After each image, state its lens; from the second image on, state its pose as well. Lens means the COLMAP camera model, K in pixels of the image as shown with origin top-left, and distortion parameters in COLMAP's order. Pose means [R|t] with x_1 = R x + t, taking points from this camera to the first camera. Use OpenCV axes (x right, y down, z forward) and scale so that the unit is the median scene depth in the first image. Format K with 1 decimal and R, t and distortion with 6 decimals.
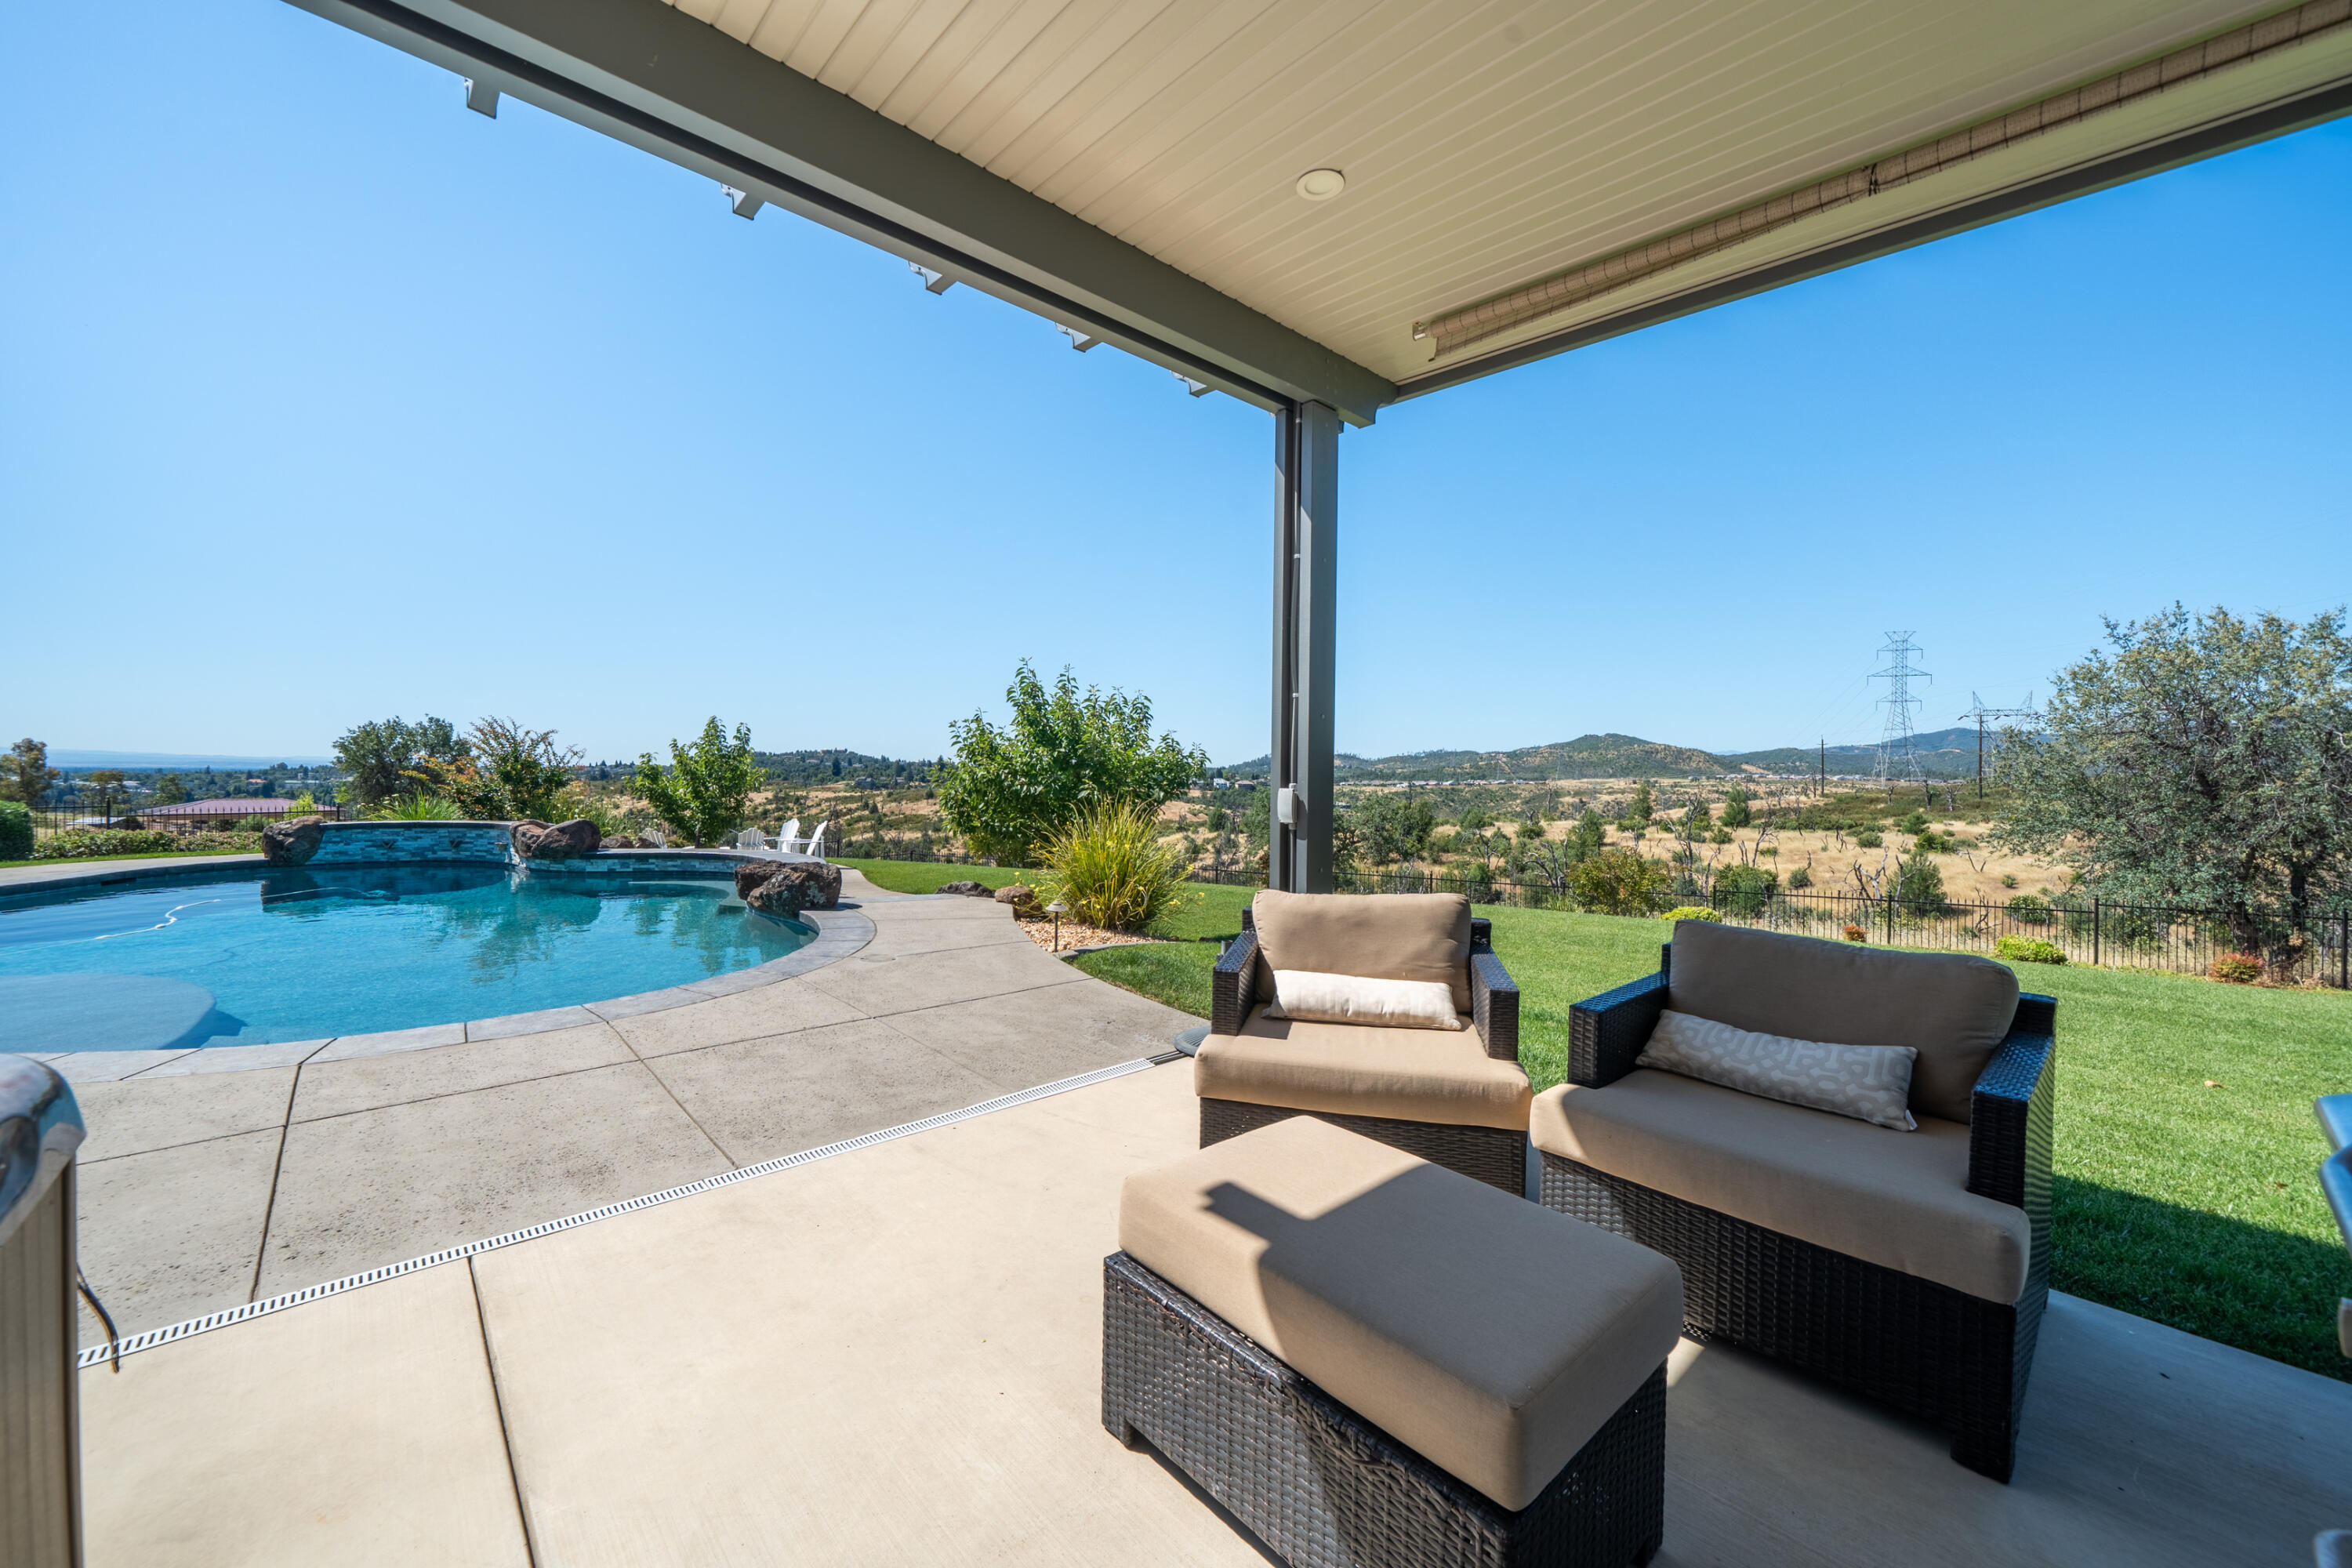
lens RADIAL K [[893.8, 0, 1173.2], [0, 893.8, 775.8], [0, 0, 1]] dist [-0.004881, -0.000002]
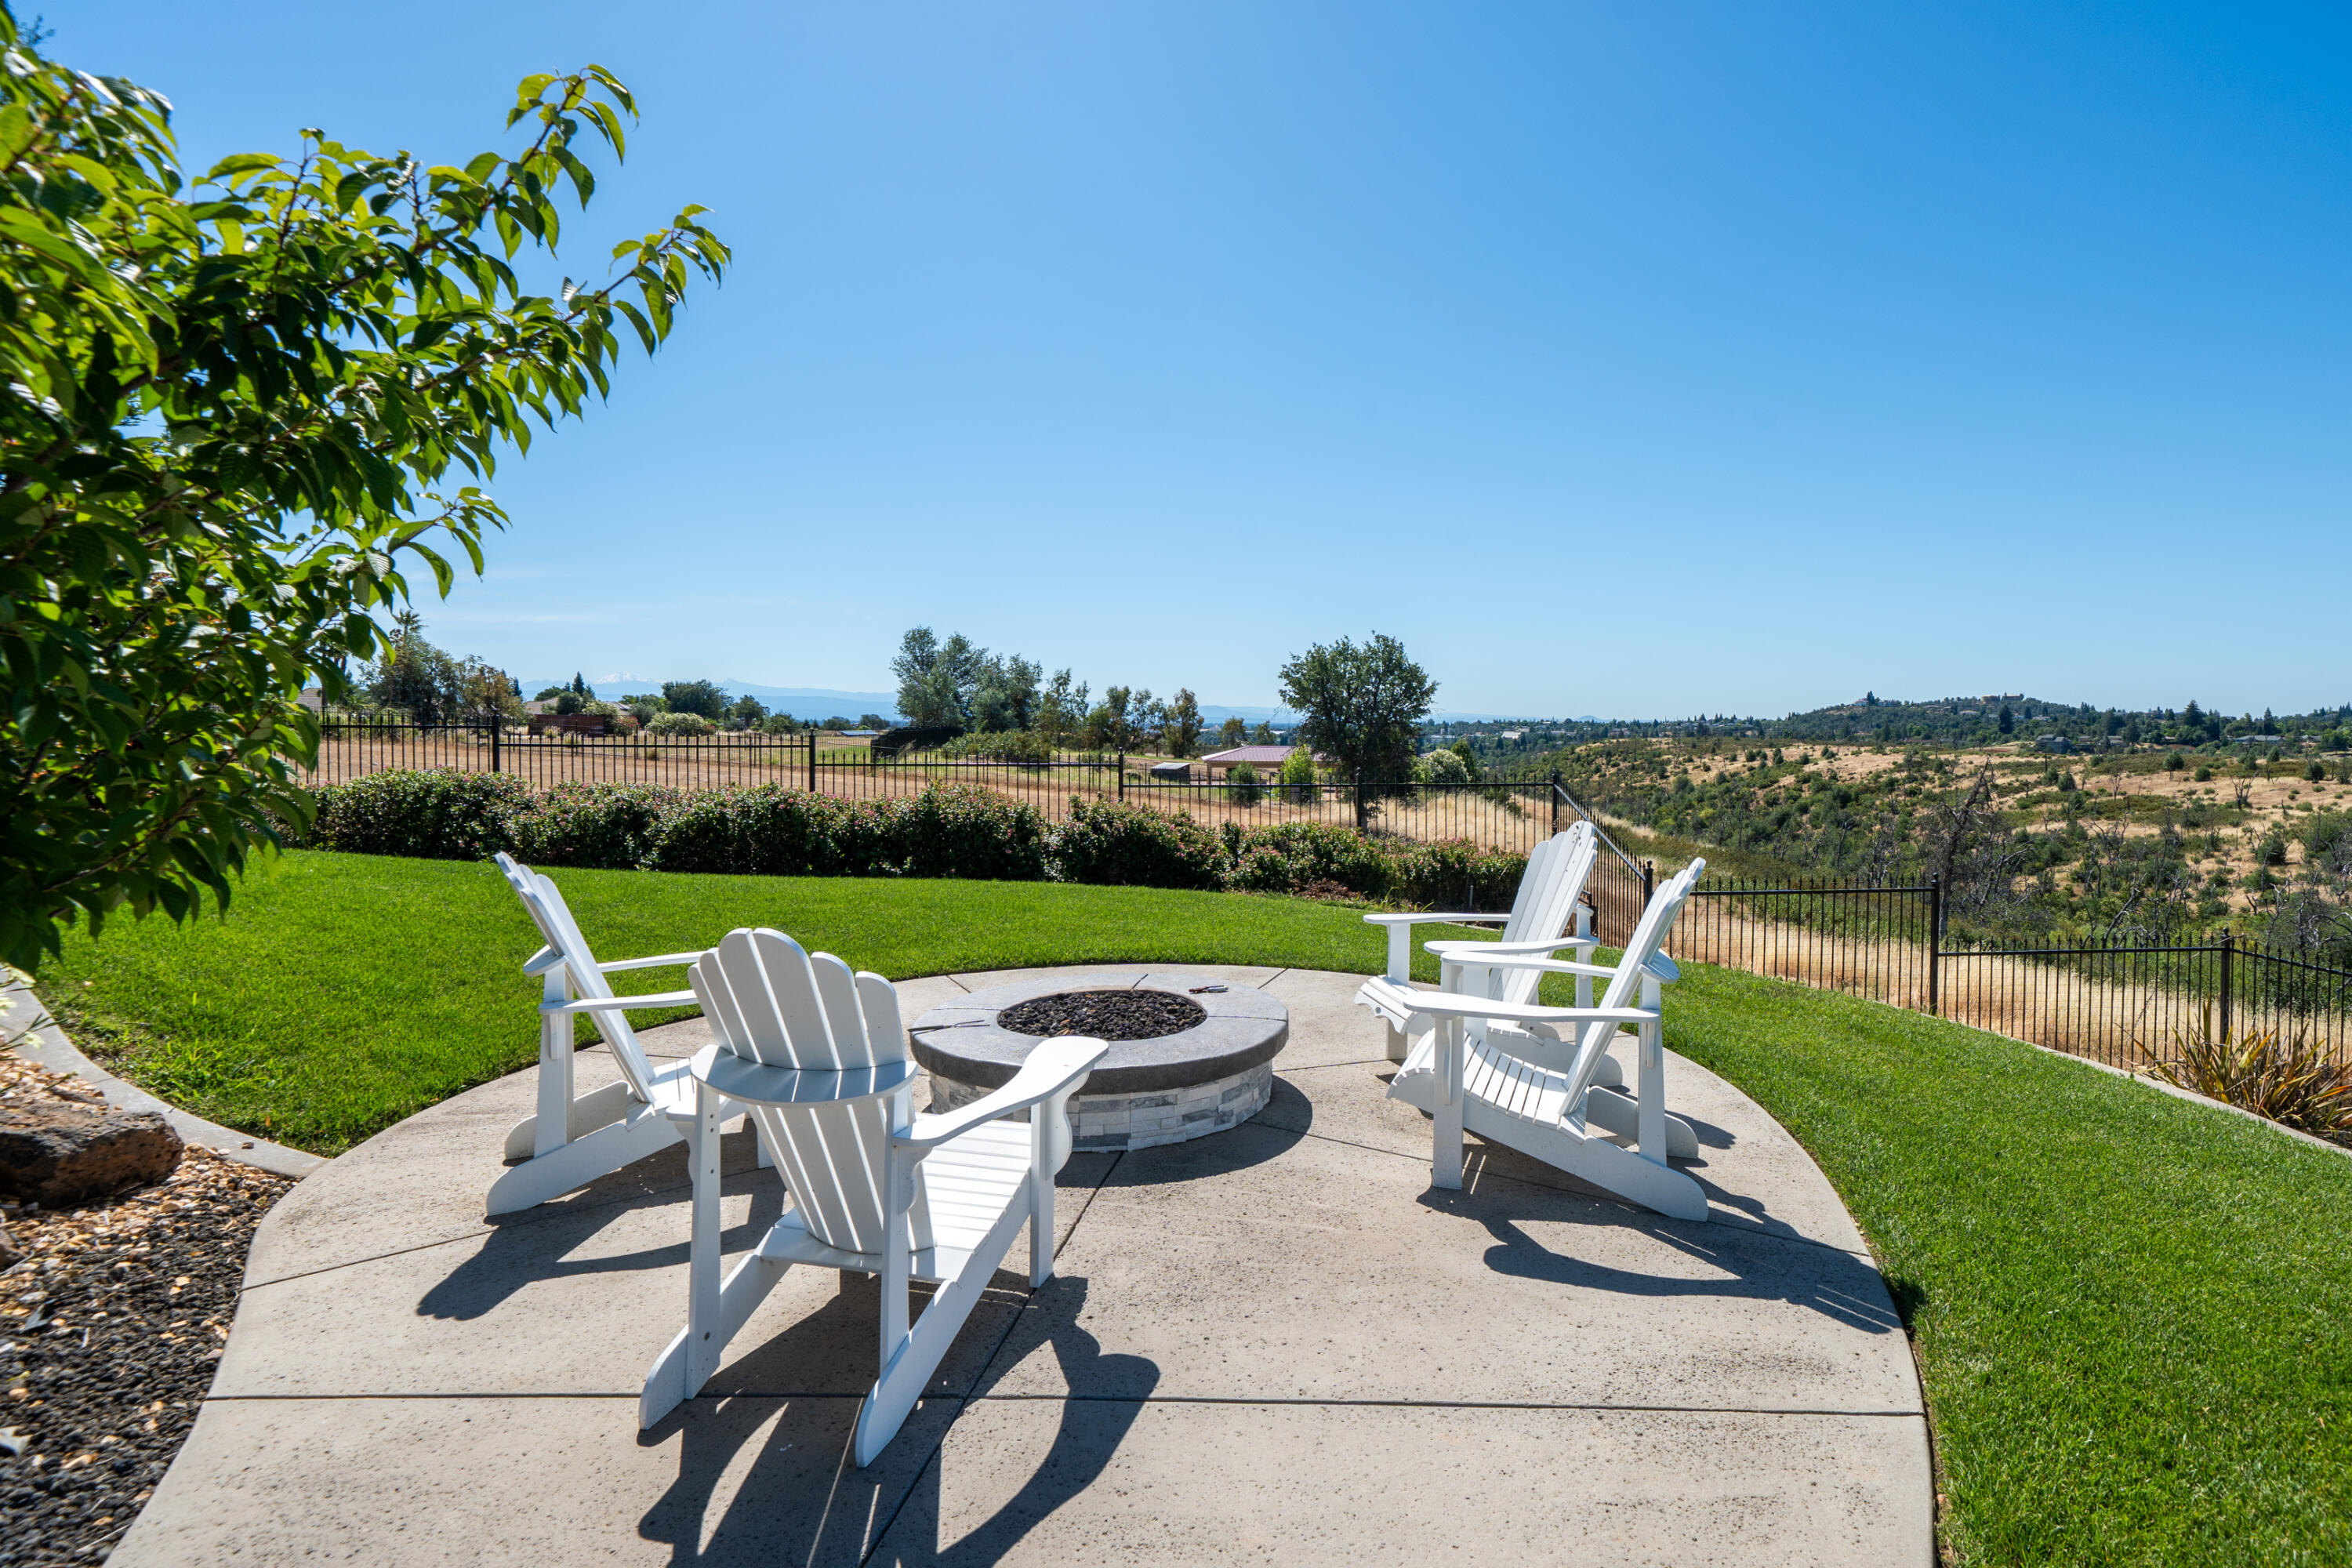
lens RADIAL K [[1171.9, 0, 1289.1], [0, 1171.9, 742.6], [0, 0, 1]] dist [-0.000021, -0.000252]
pose [[0.613822, 0.010340, -0.789376, -0.119380], [-0.004154, 0.999943, 0.009868, 0.013182], [0.789433, -0.002778, 0.613830, 0.352901]]
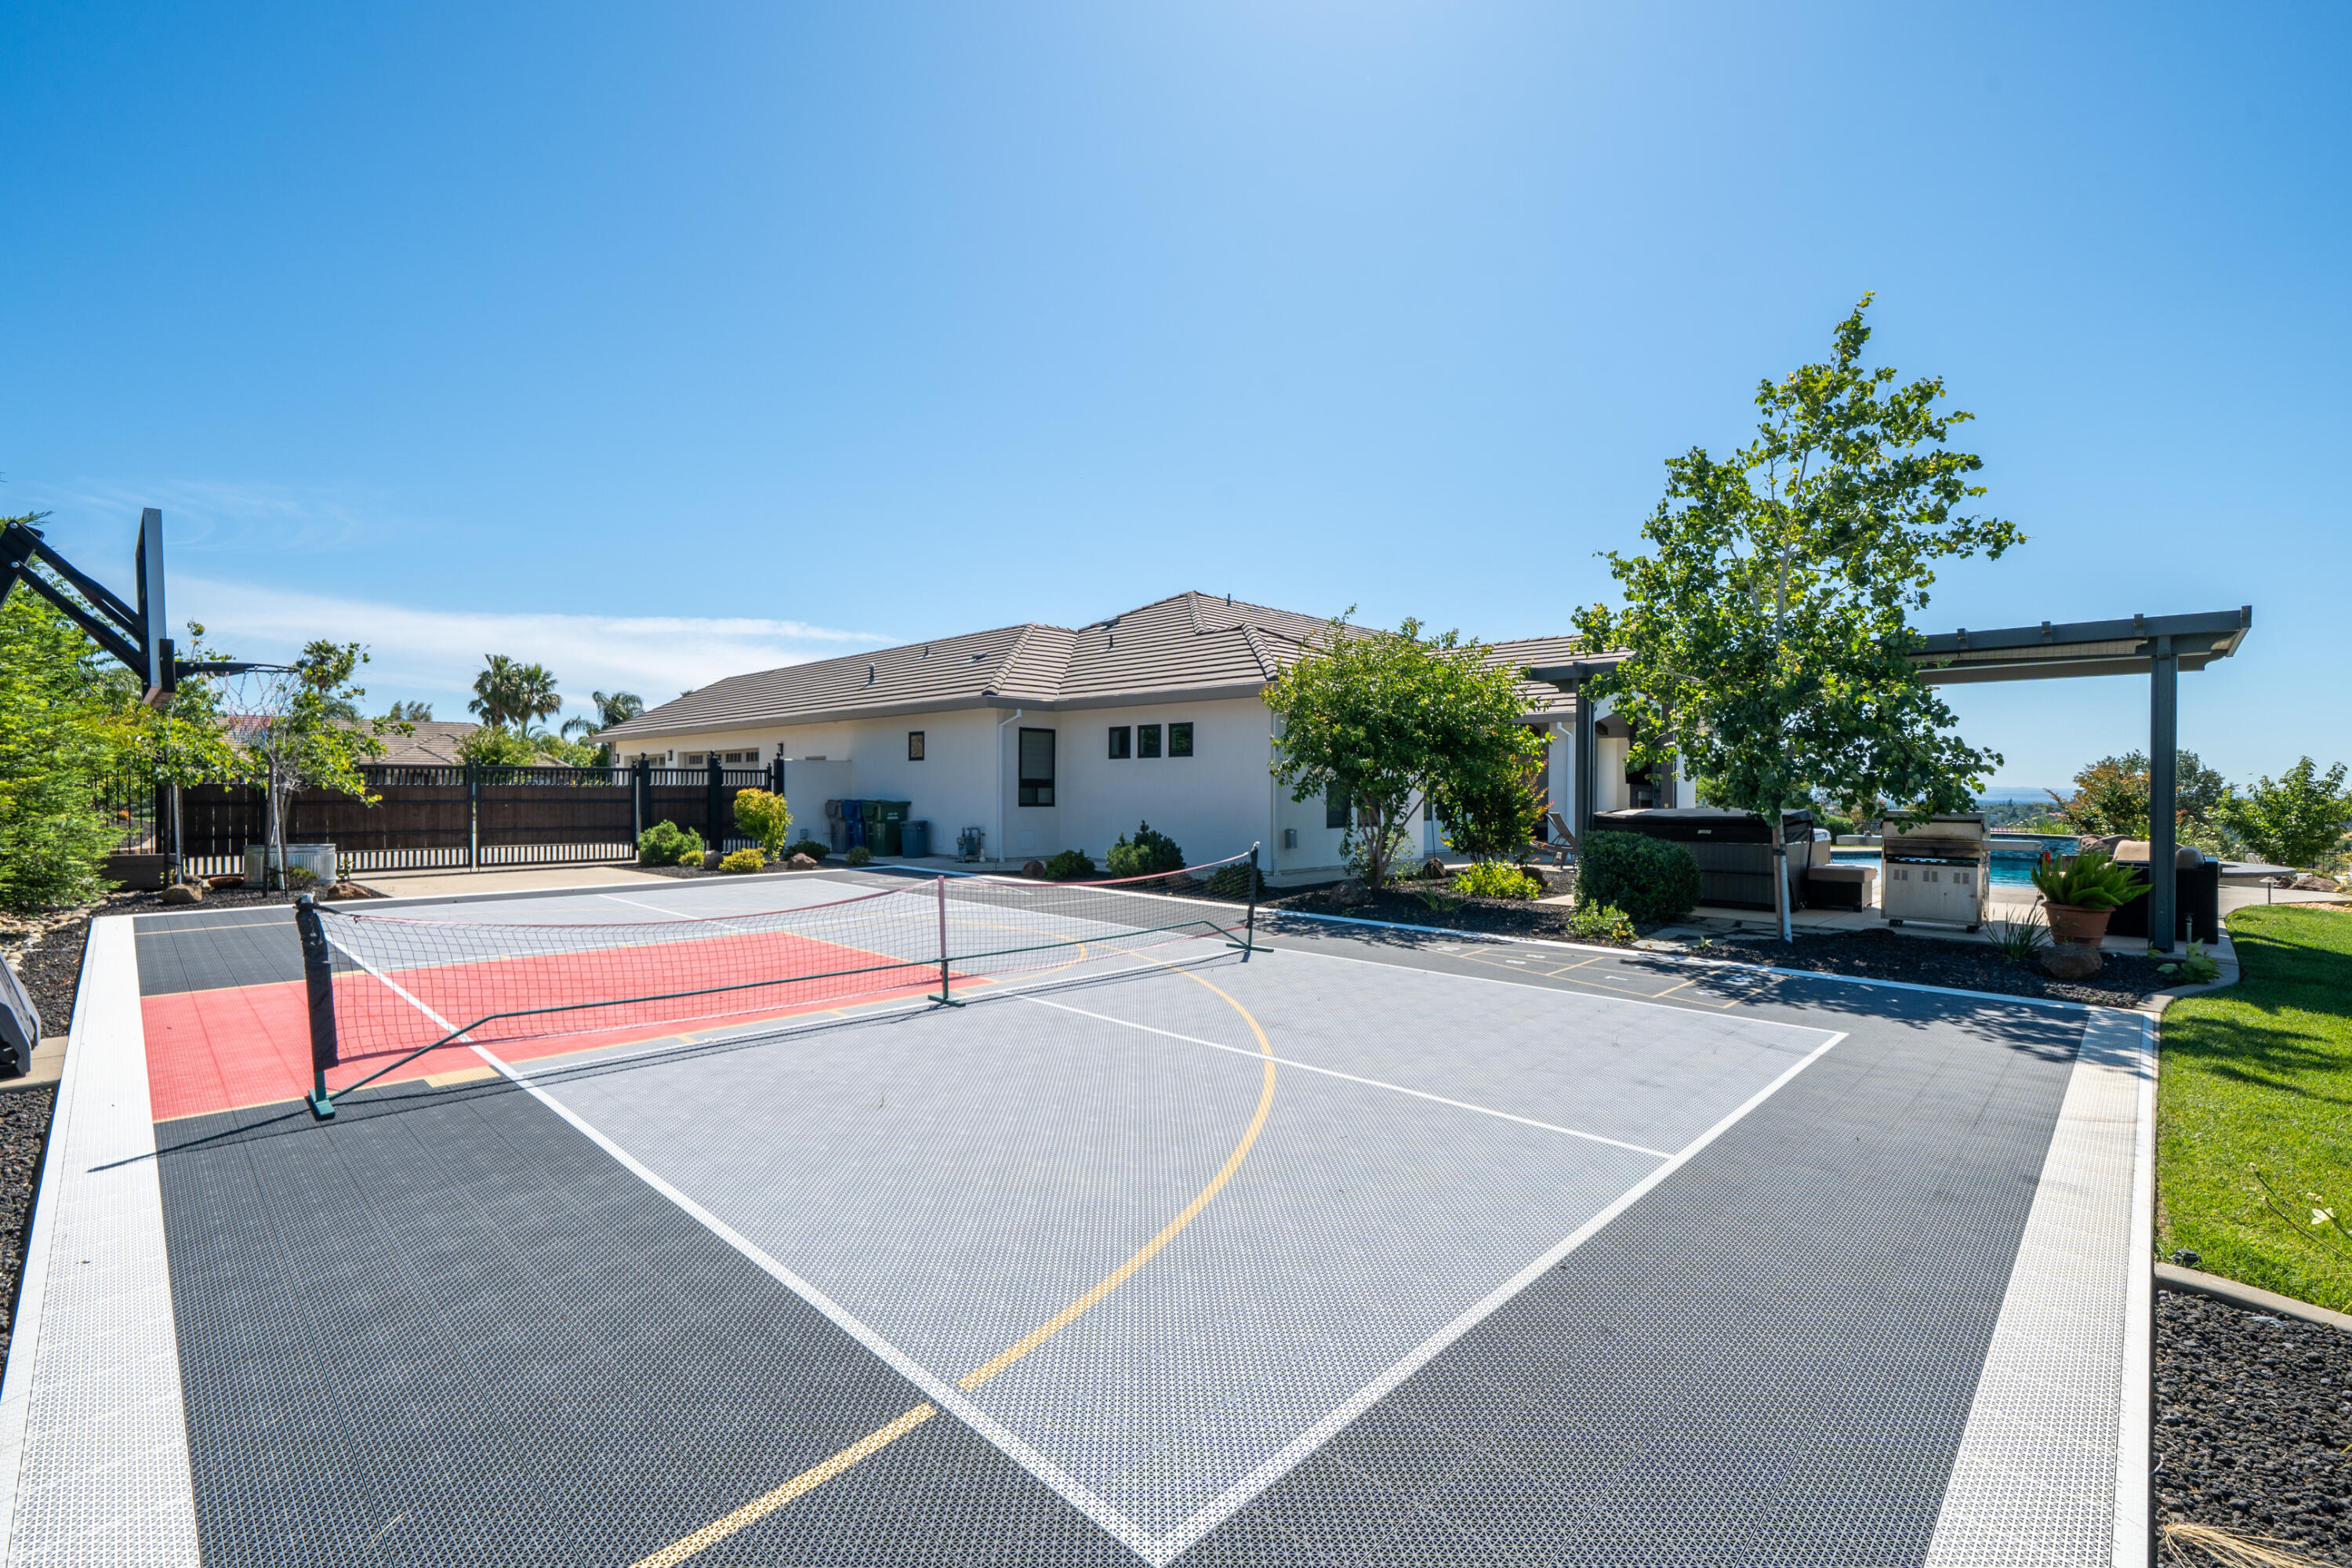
lens RADIAL K [[1015.7, 0, 1166.1], [0, 1015.7, 818.2], [0, 0, 1]] dist [-0.000299, 0.005934]
pose [[0.051319, 0.018392, -0.998513, 0.242785], [-0.010261, 0.999787, 0.017888, 0.001434], [0.998630, 0.009327, 0.051497, -0.175429]]
